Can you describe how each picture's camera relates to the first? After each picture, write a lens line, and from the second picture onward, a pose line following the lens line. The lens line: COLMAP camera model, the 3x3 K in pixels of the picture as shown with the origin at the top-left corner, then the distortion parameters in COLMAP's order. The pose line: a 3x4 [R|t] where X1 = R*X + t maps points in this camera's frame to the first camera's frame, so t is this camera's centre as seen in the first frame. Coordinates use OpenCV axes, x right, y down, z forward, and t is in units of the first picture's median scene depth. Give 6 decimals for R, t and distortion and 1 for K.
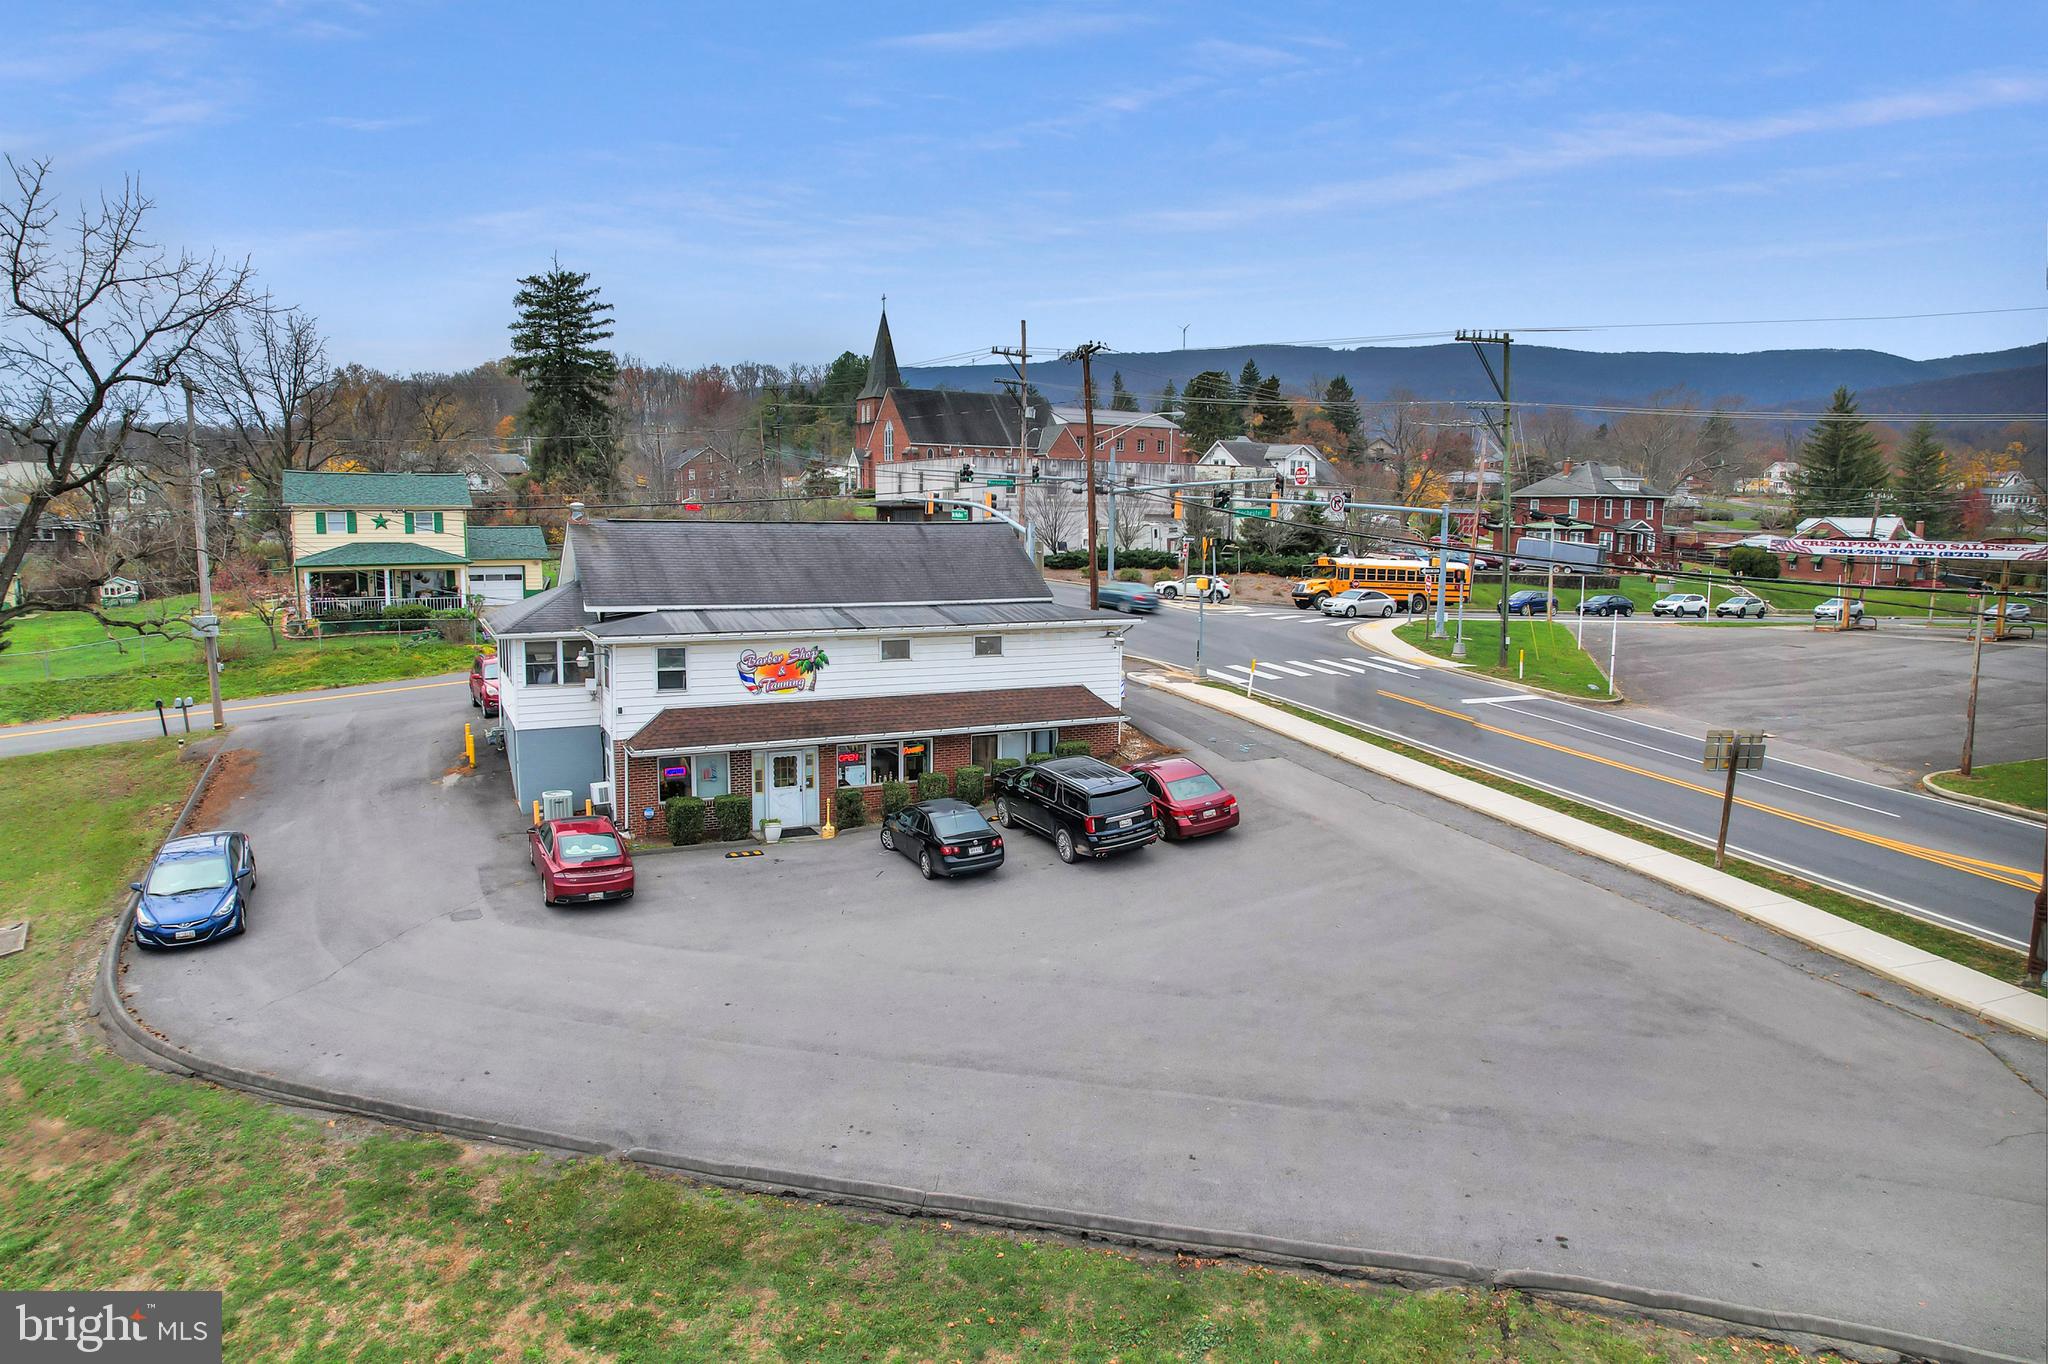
lens RADIAL K [[1298.5, 0, 992.6], [0, 1298.5, 684.1], [0, 0, 1]] dist [-0.057899, 0.046702]
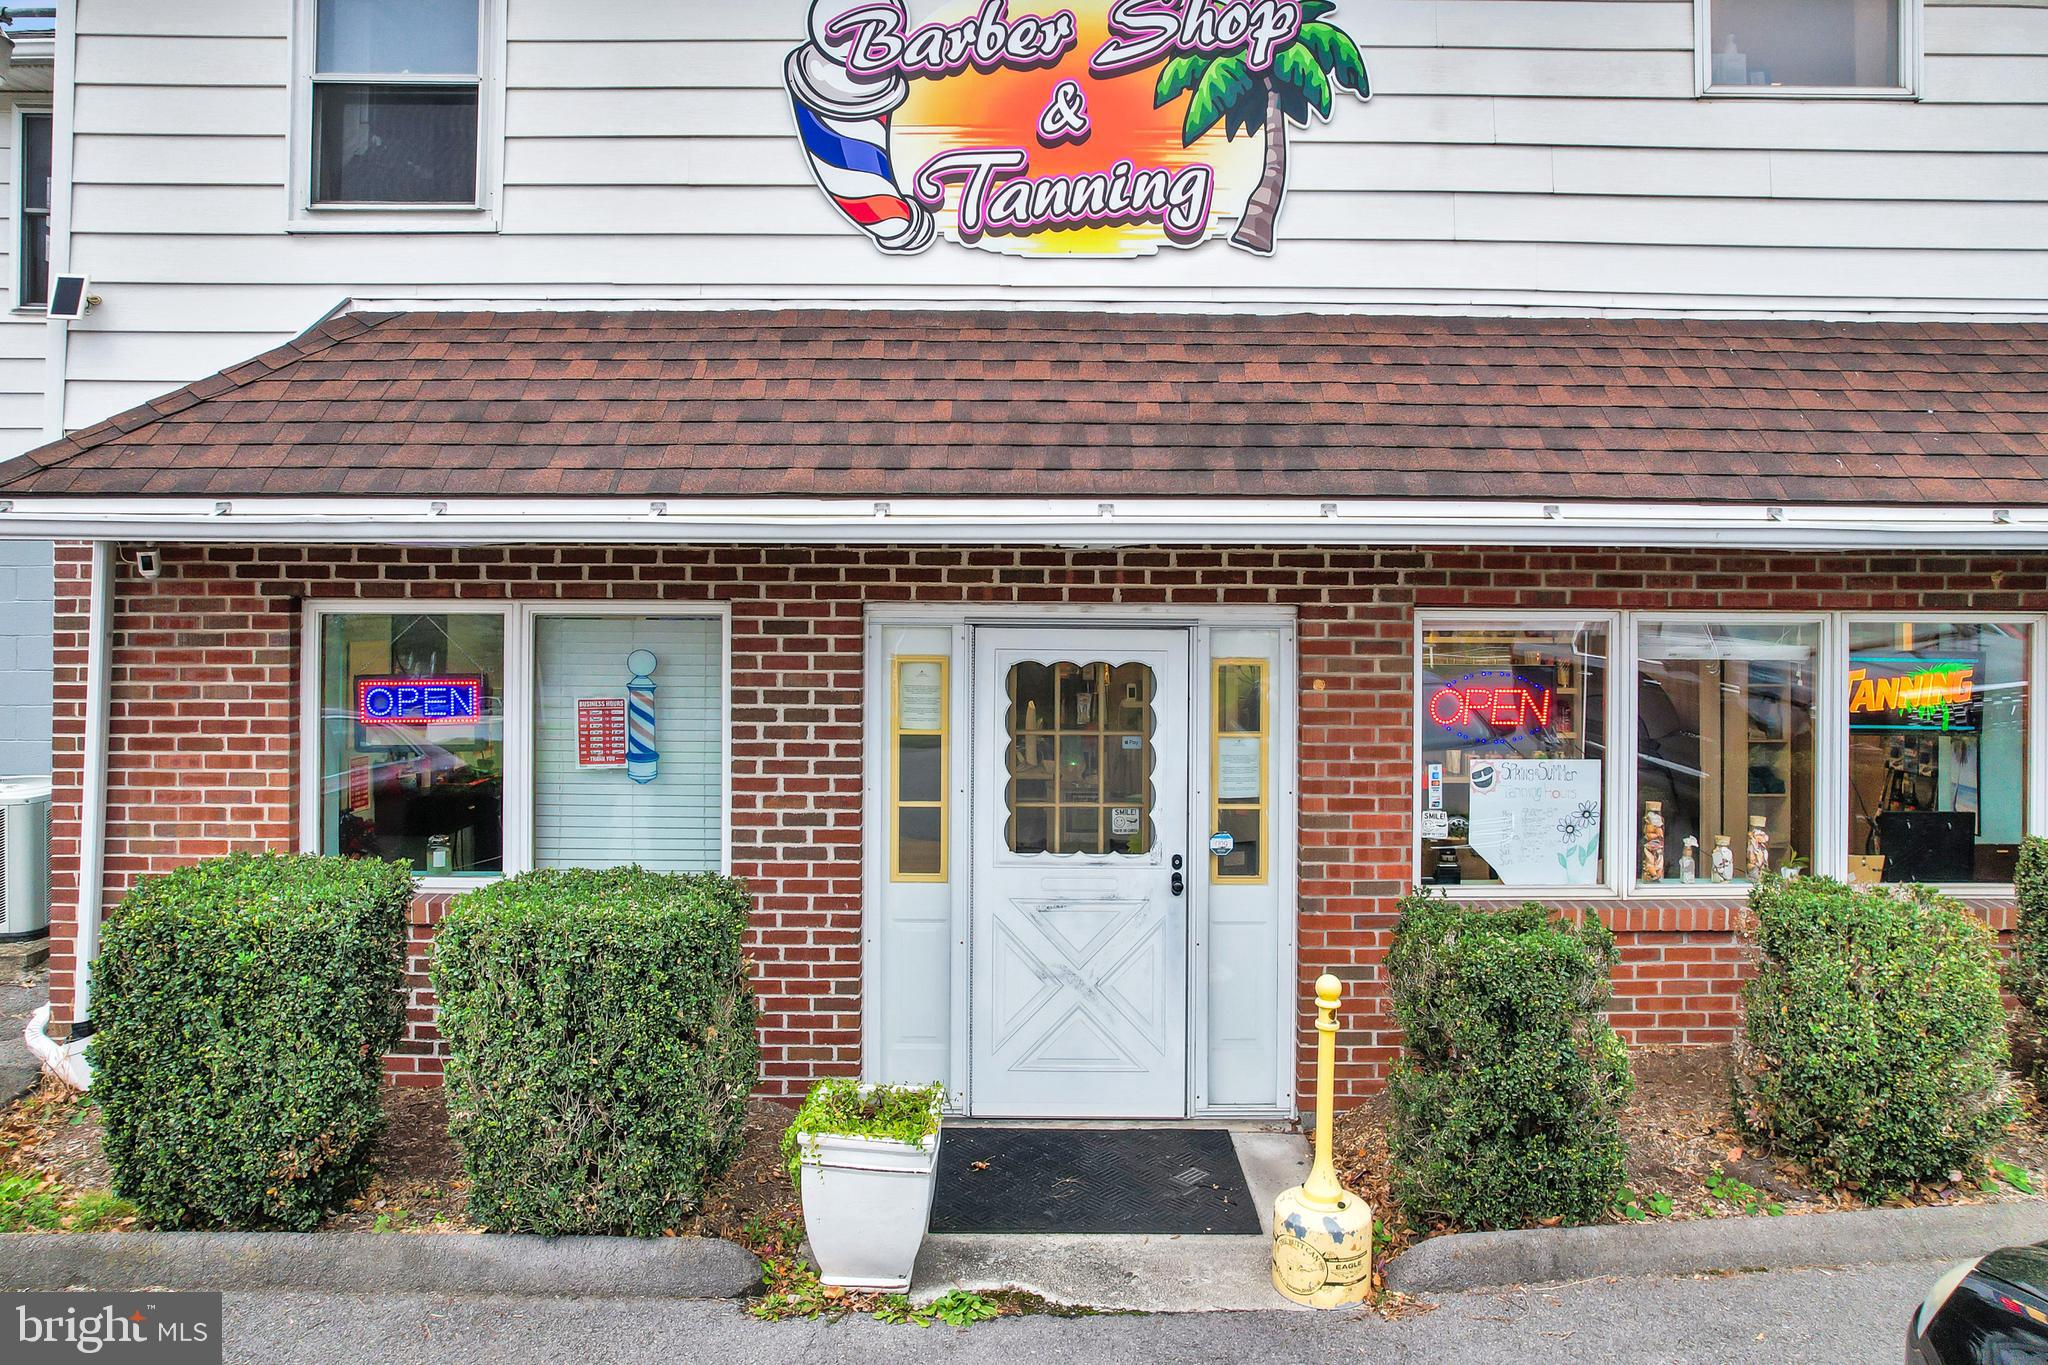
lens RADIAL K [[1282.2, 0, 1029.9], [0, 1282.2, 581.6], [0, 0, 1]] dist [-0.060986, 0.038128]
pose [[0.908334, -0.012119, -0.418071, -0.104149], [-0.054474, 0.987638, -0.146984, 0.072908], [0.414684, 0.156284, 0.896445, 0.892974]]
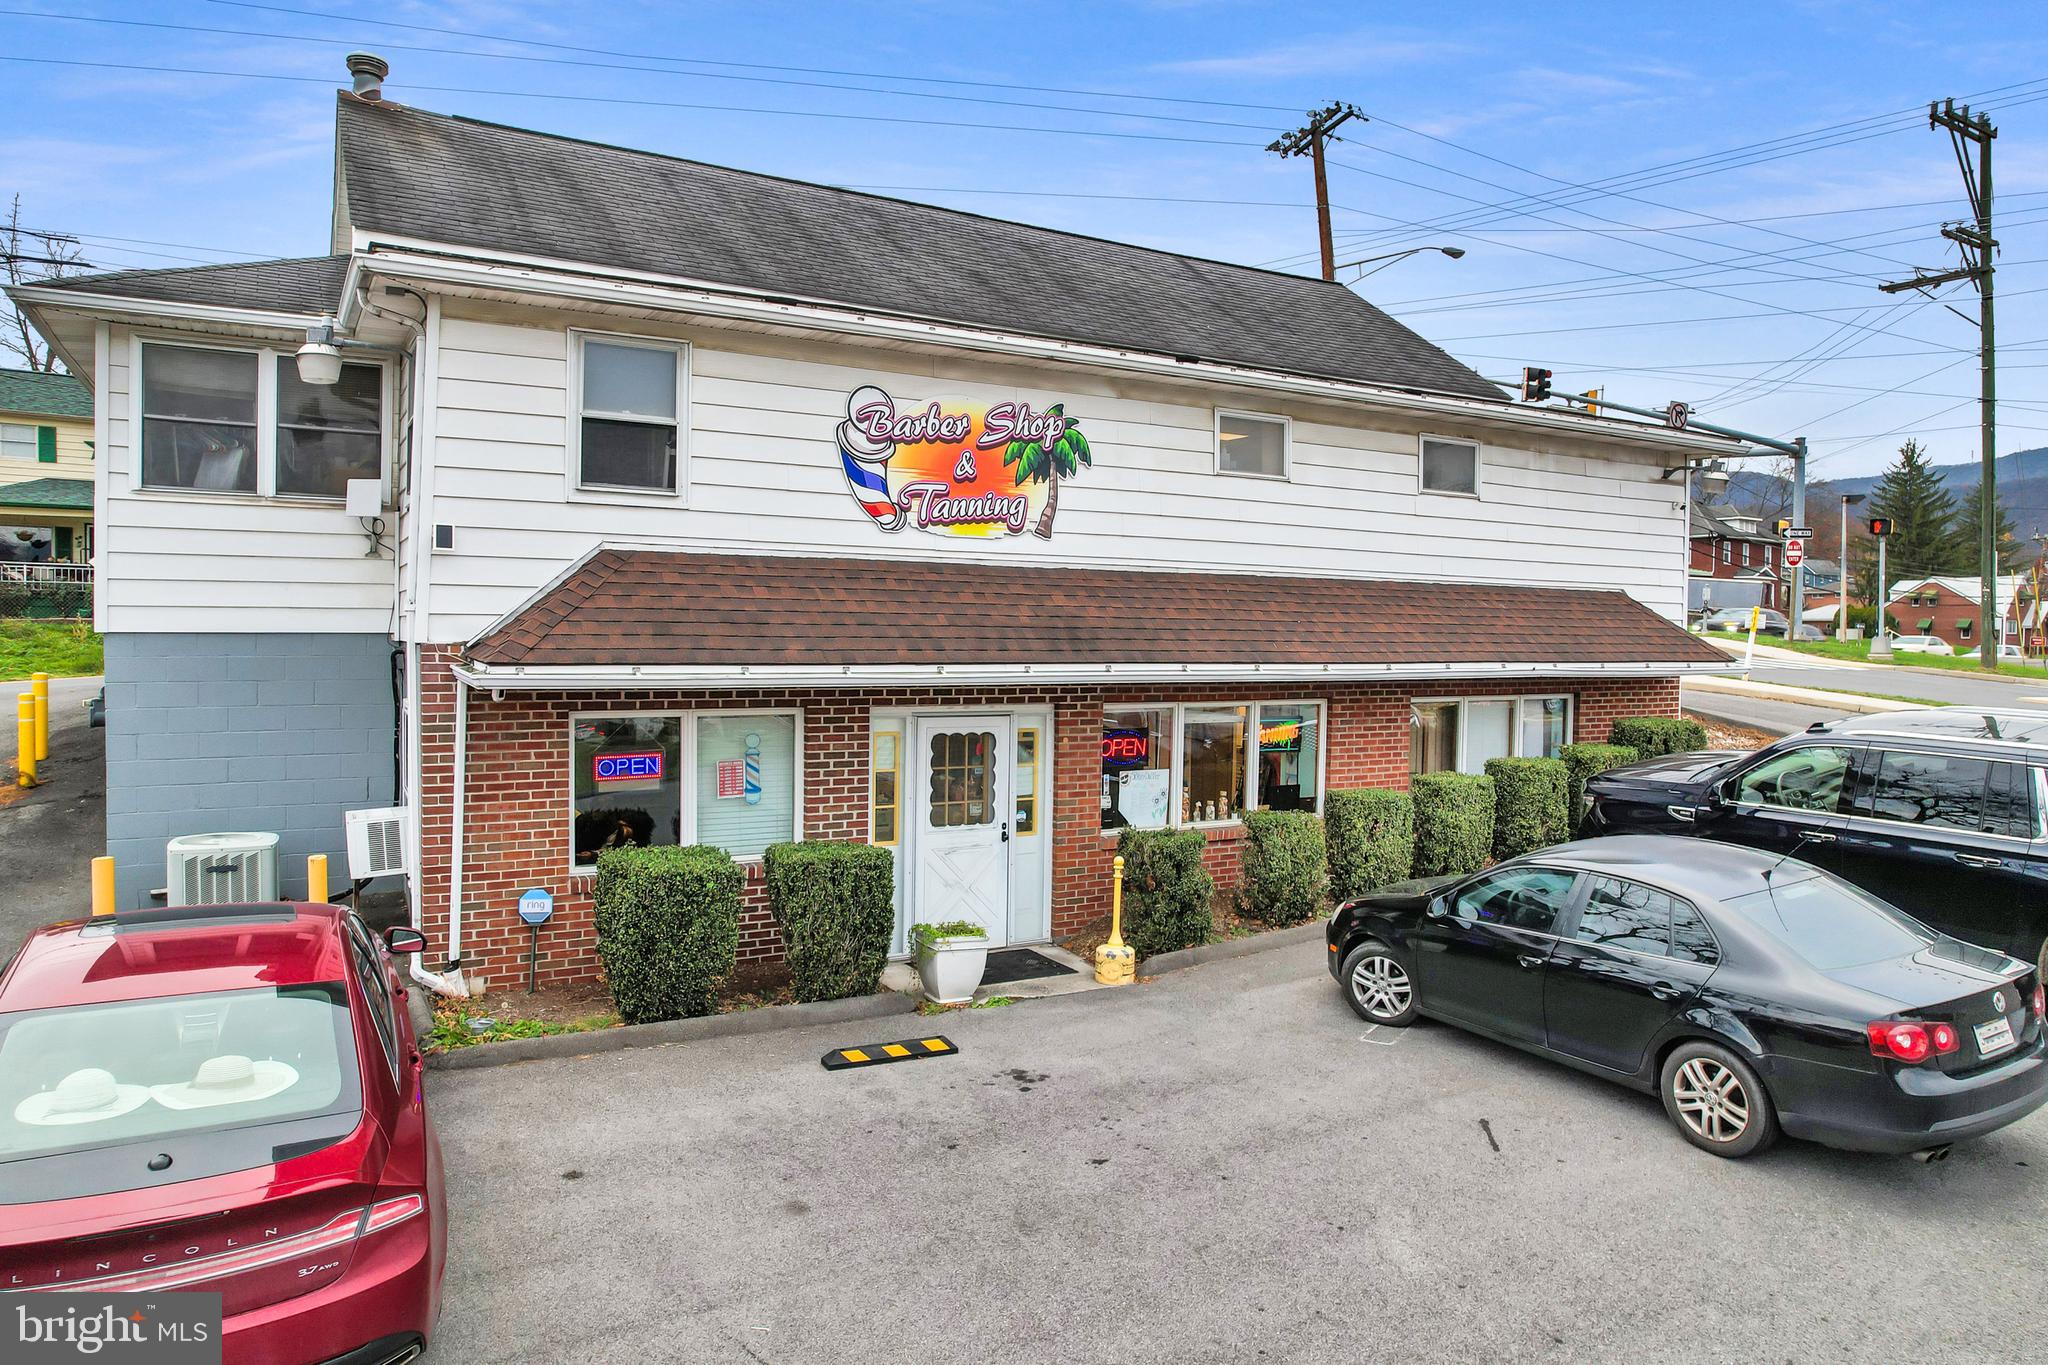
lens RADIAL K [[1343.3, 0, 992.9], [0, 1343.3, 633.1], [0, 0, 1]] dist [-0.055282, 0.055008]
pose [[0.997631, 0.006786, 0.068450, -0.183998], [0.001821, 0.992168, -0.124895, 0.076862], [-0.068762, 0.124723, 0.989806, 0.688422]]
